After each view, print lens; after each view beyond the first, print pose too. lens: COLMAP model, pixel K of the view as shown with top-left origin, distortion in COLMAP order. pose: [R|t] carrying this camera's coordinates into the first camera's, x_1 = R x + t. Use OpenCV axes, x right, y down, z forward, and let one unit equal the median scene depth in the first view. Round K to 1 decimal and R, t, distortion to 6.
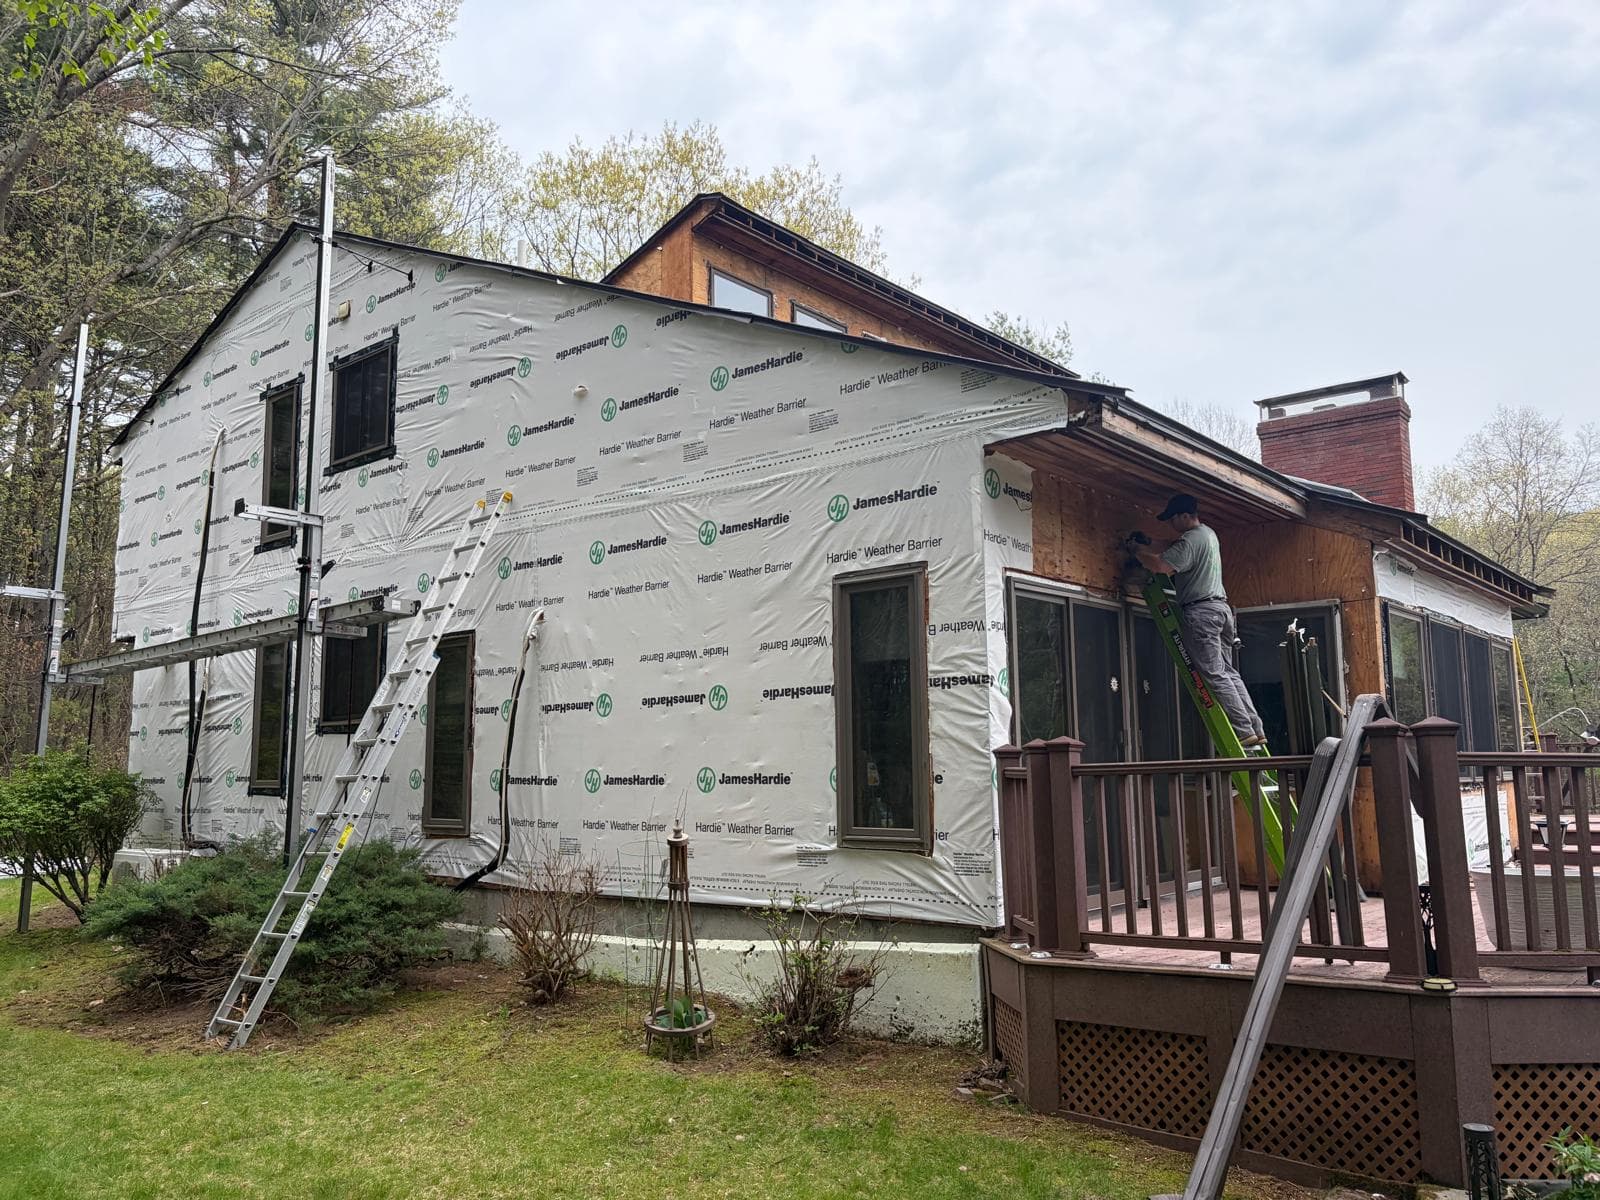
lens RADIAL K [[1221.0, 0, 805.2], [0, 1221.0, 614.2], [0, 0, 1]] dist [0.047942, -0.044275]
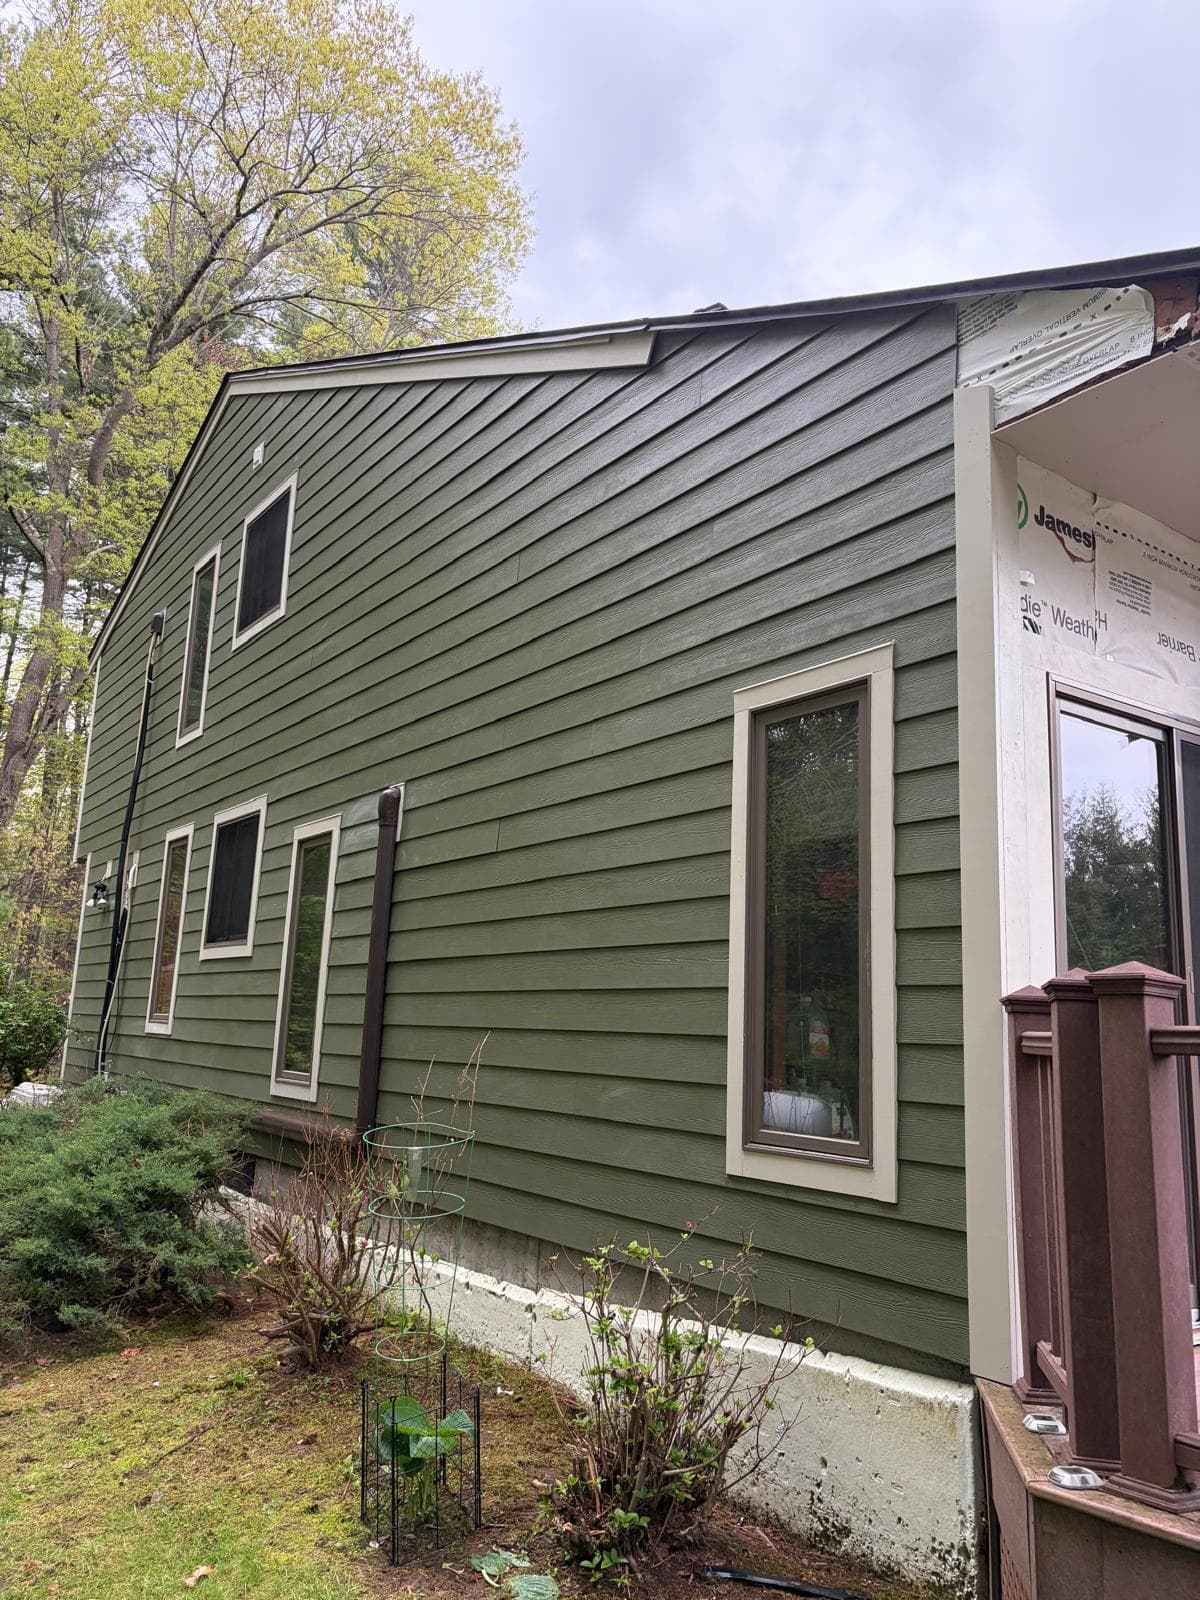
lens RADIAL K [[1221.0, 0, 607.2], [0, 1221.0, 799.8], [0, 0, 1]] dist [0.047942, -0.044275]
pose [[0.968963, 0.003189, -0.247186, 0.121158], [-0.019021, 0.997914, -0.061688, 0.064074], [0.246474, 0.064475, 0.967002, 0.461693]]
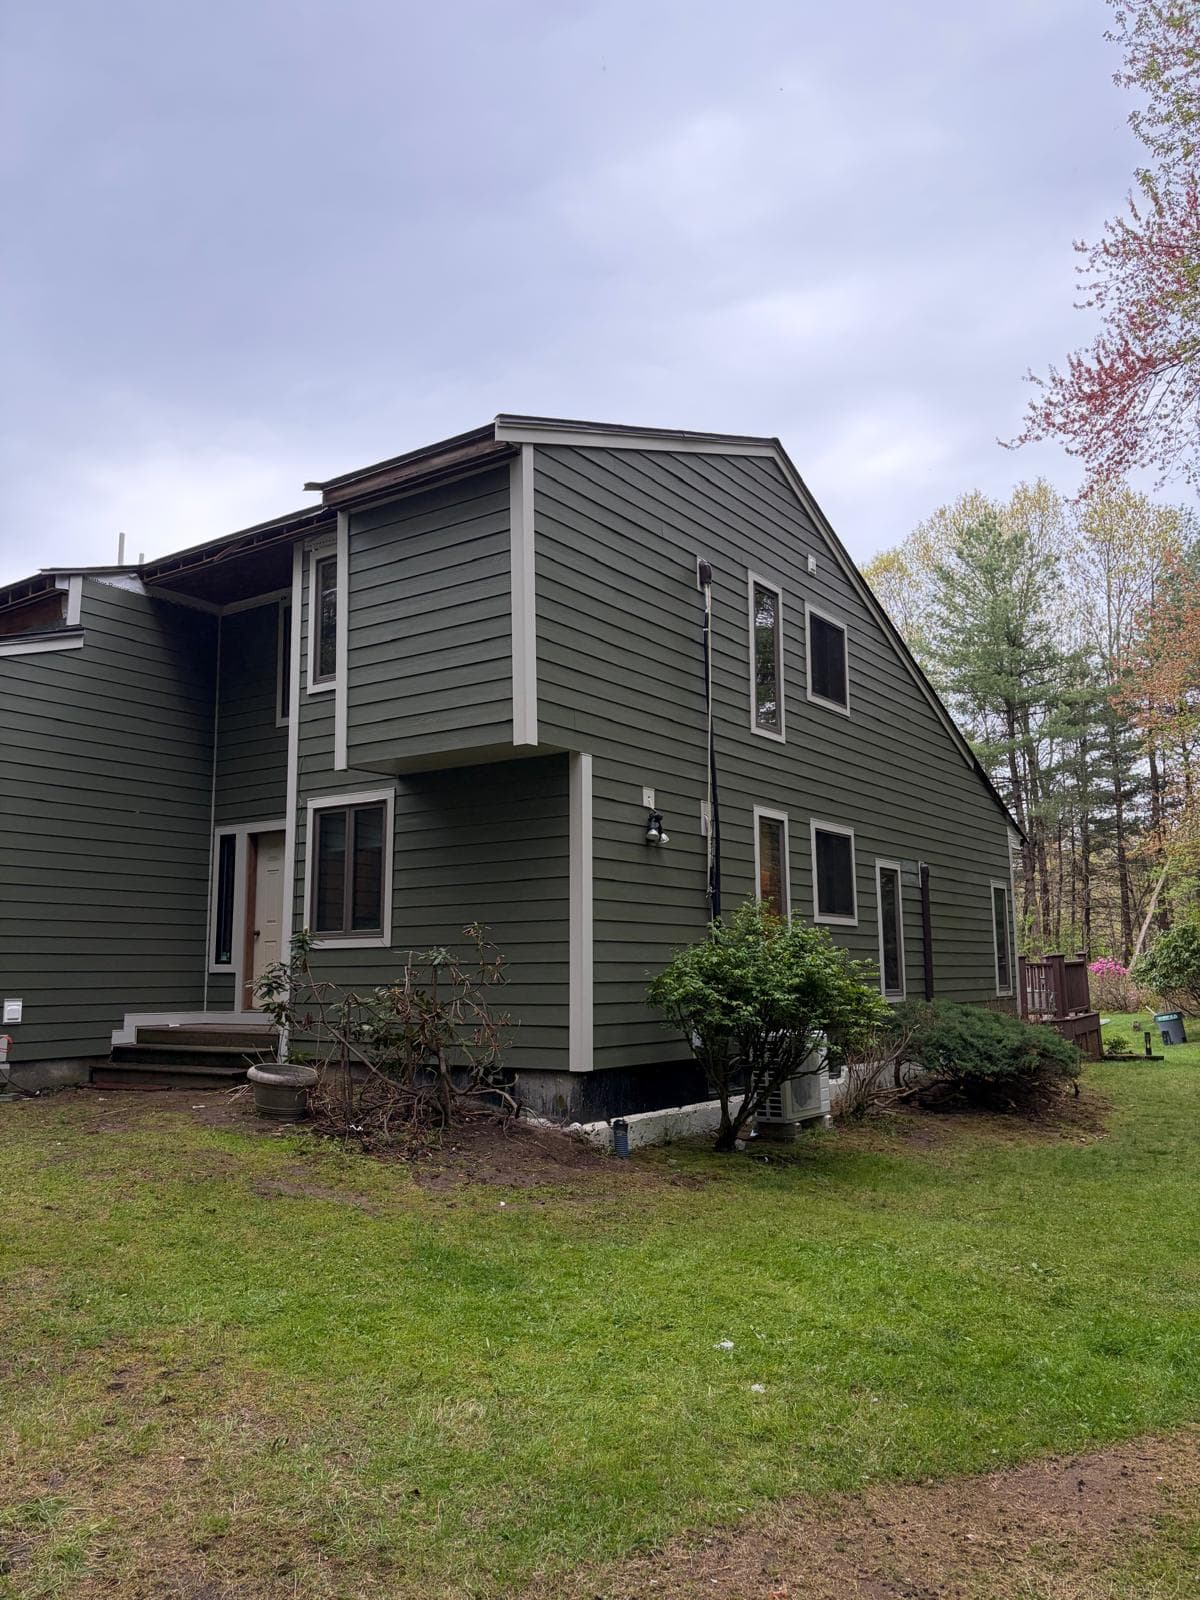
lens RADIAL K [[1221.0, 0, 610.6], [0, 1221.0, 798.9], [0, 0, 1]] dist [0.047942, -0.044275]
pose [[-0.101727, 0.158223, 0.982149, -2.659921], [-0.112396, 0.979121, -0.169377, 0.349311], [-0.988443, -0.127620, -0.081819, 2.260621]]
